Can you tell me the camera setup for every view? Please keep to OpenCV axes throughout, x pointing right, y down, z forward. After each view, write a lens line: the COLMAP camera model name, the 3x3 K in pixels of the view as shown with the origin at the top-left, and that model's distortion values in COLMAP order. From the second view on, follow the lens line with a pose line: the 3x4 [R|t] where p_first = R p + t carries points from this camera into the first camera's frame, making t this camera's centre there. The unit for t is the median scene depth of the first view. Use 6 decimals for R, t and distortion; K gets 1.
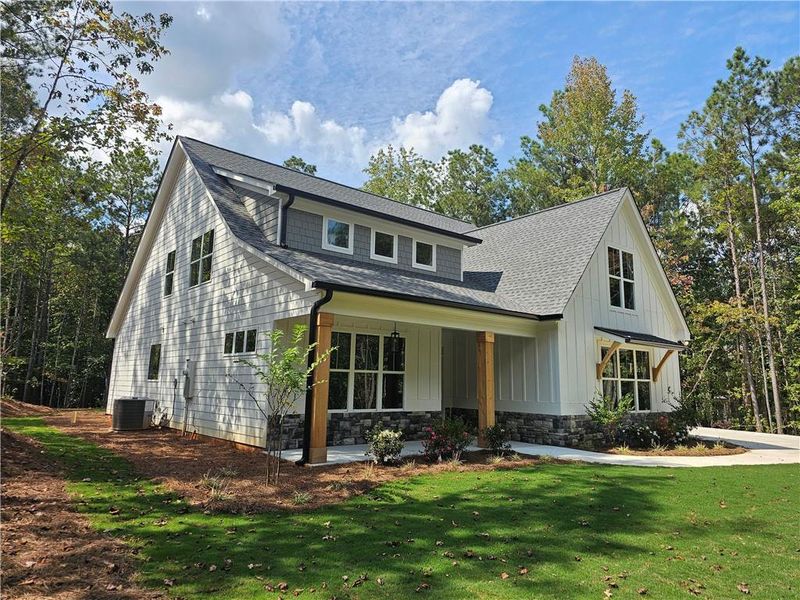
lens RADIAL K [[537.1, 0, 408.3], [0, 537.1, 277.1], [0, 0, 1]] dist [0.038989, -0.016848]
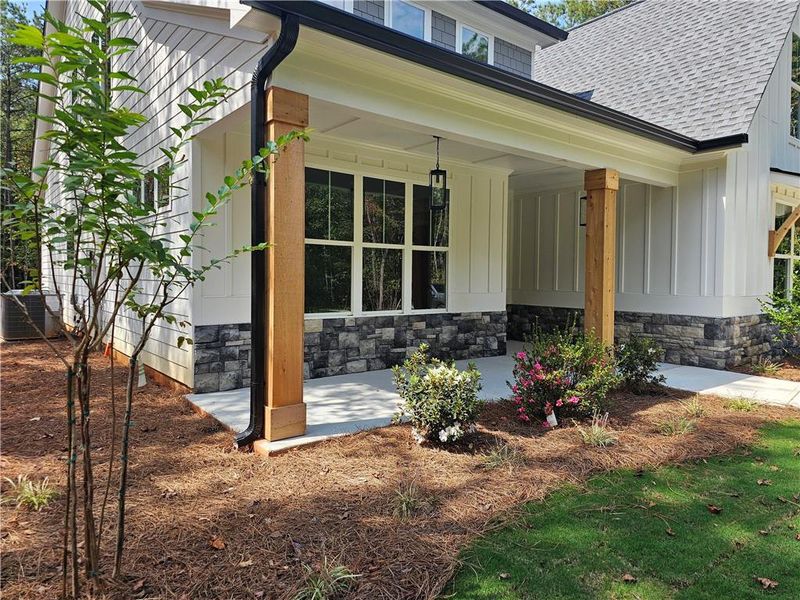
lens RADIAL K [[537.1, 0, 397.3], [0, 537.1, 278.2], [0, 0, 1]] dist [0.038989, -0.016848]
pose [[0.999378, -0.009049, -0.034090, -0.044803], [0.015662, 0.979860, 0.199072, 0.097287], [0.031602, -0.199482, 0.979392, 0.444438]]
